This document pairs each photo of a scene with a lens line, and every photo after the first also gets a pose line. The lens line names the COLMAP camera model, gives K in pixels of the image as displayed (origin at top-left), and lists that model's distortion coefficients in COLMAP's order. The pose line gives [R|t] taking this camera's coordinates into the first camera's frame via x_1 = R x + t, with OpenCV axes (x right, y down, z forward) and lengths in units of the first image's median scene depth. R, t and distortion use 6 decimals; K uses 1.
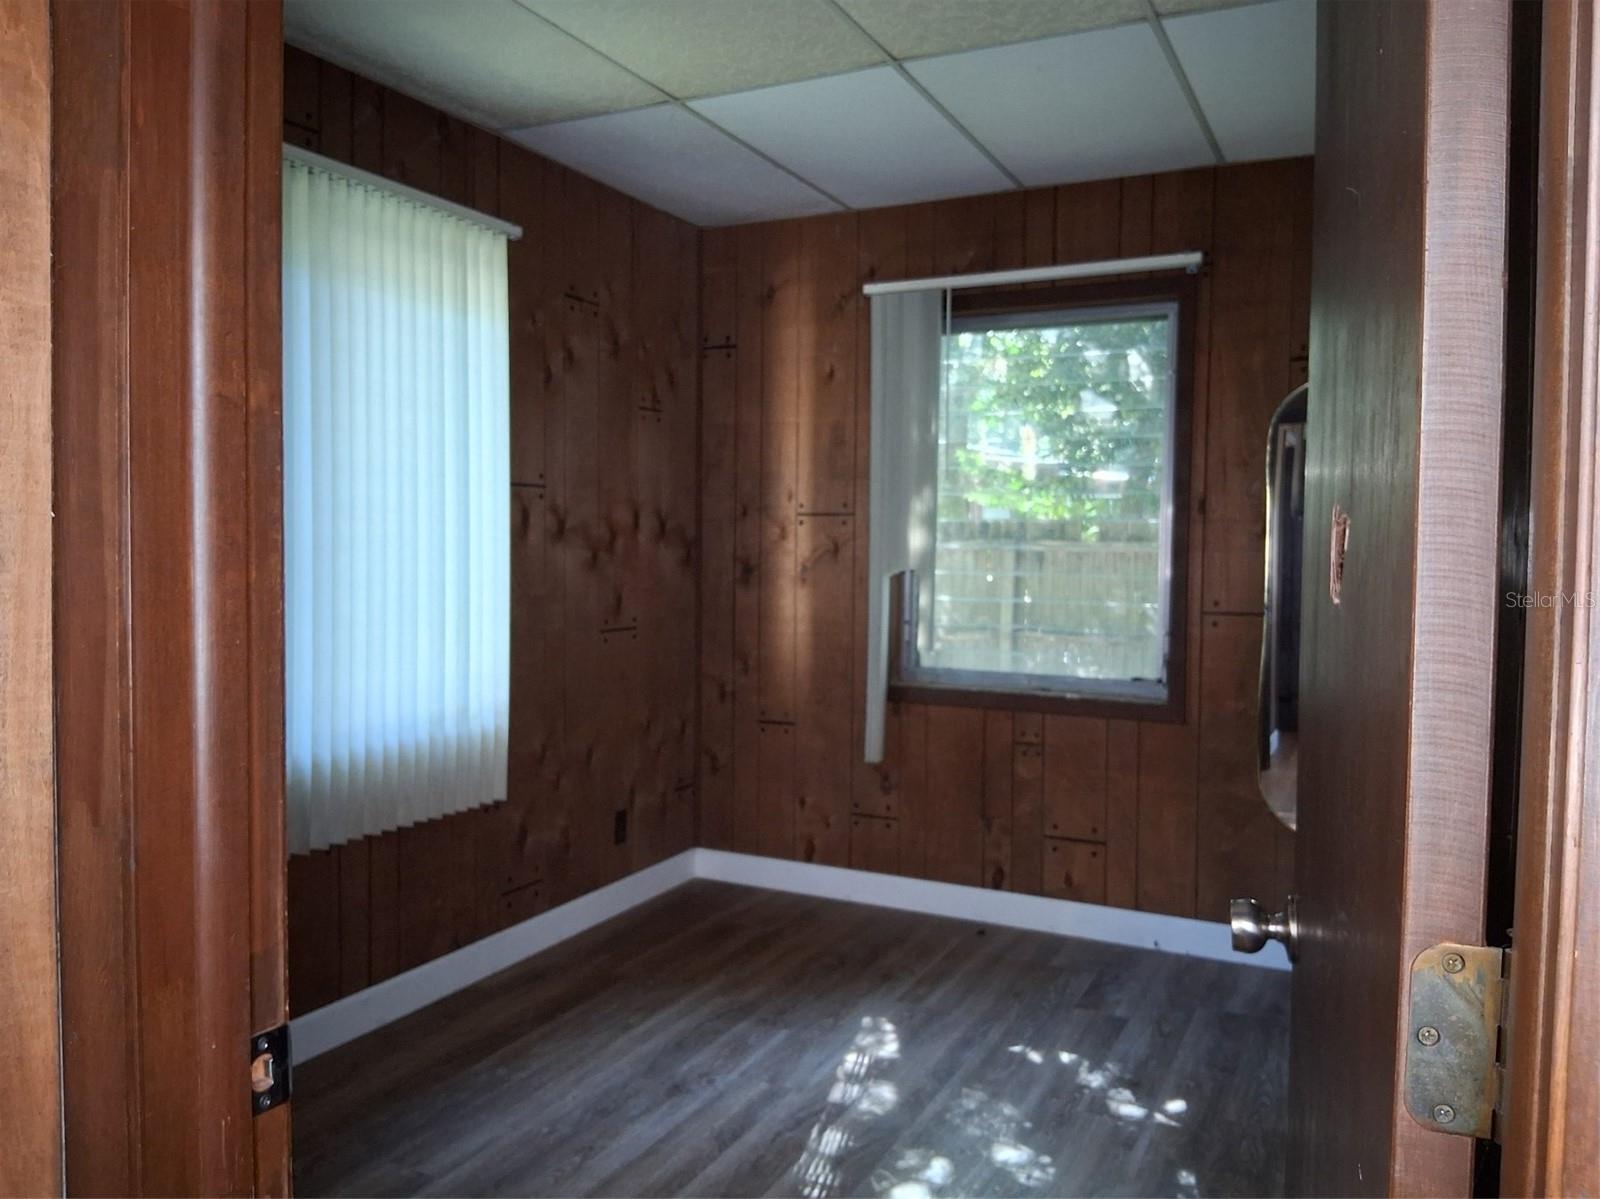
lens RADIAL K [[1217.5, 0, 800.0], [0, 1217.5, 599.5], [0, 0, 1]] dist [0.121966, -0.195137]
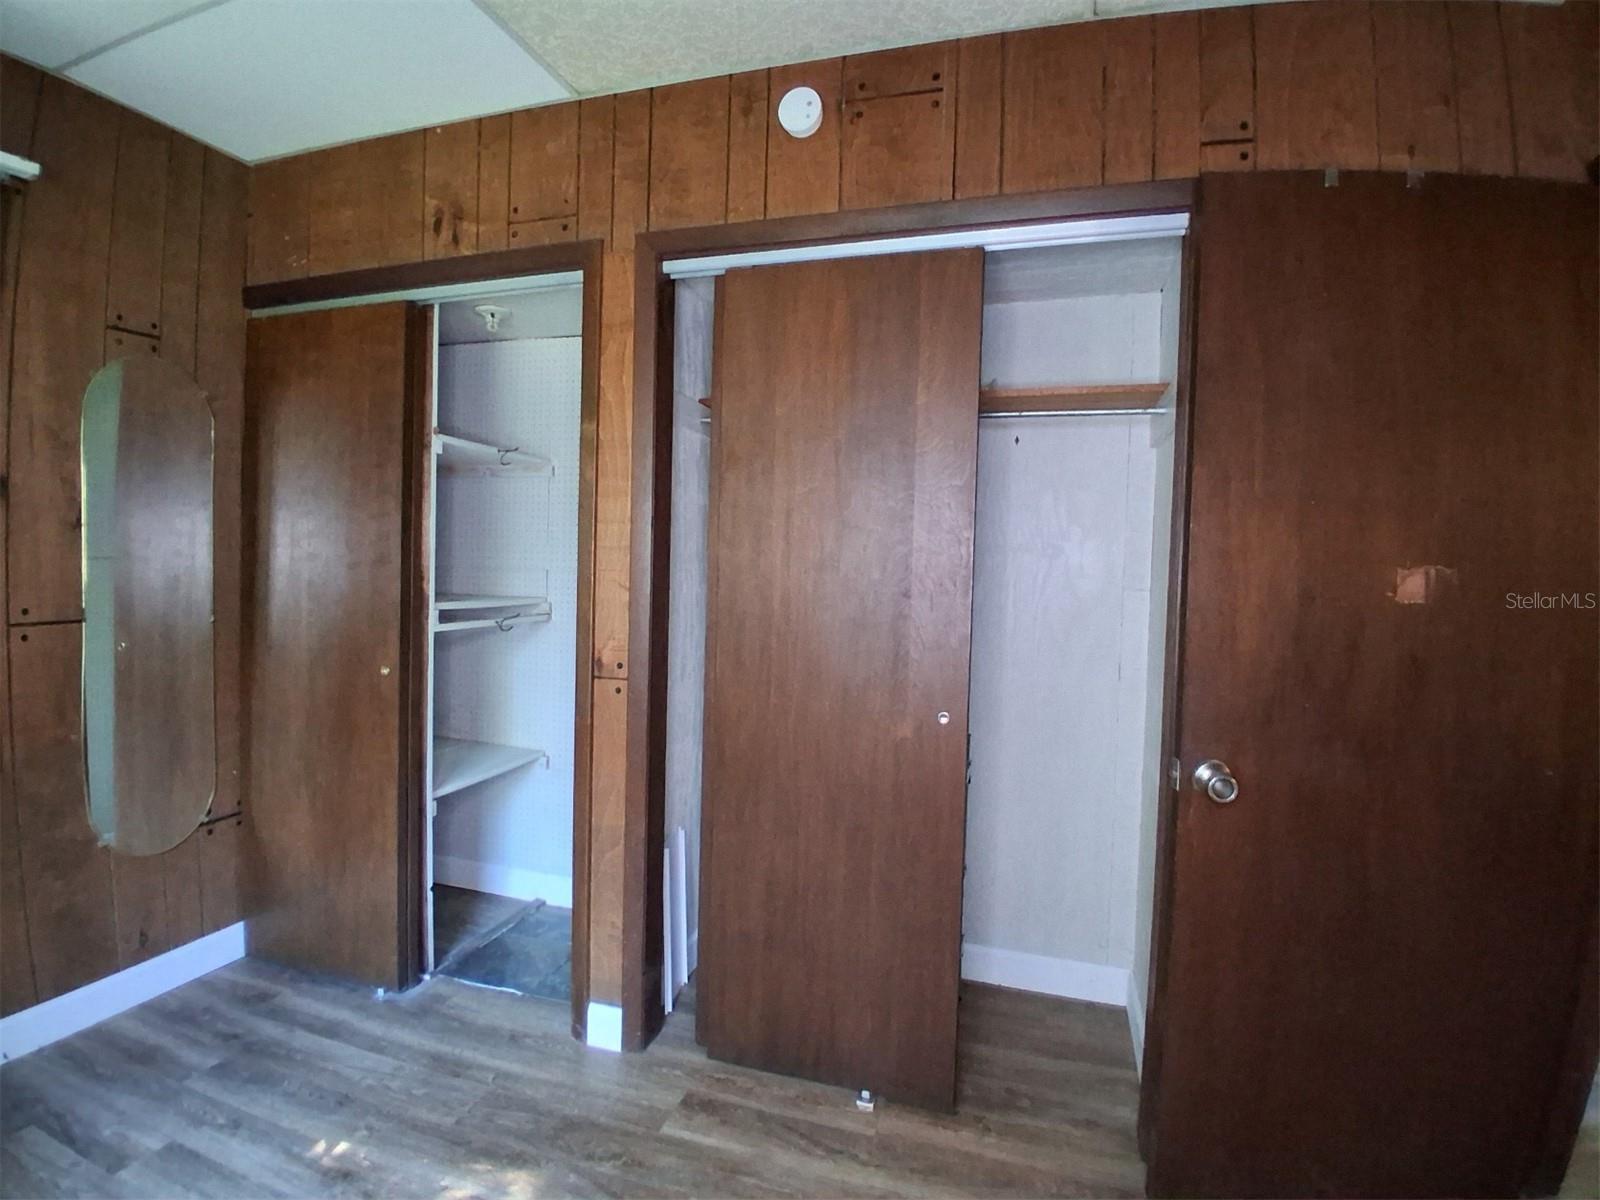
lens RADIAL K [[795.9, 0, 800.0], [0, 795.9, 600.0], [0, 0, 1]] dist [-0.027513, -0.022401]
pose [[-0.142655, -0.064298, 0.987682, -0.212984], [0.010997, 0.997723, 0.066540, -0.031611], [-0.989711, 0.020353, -0.141623, 0.590717]]
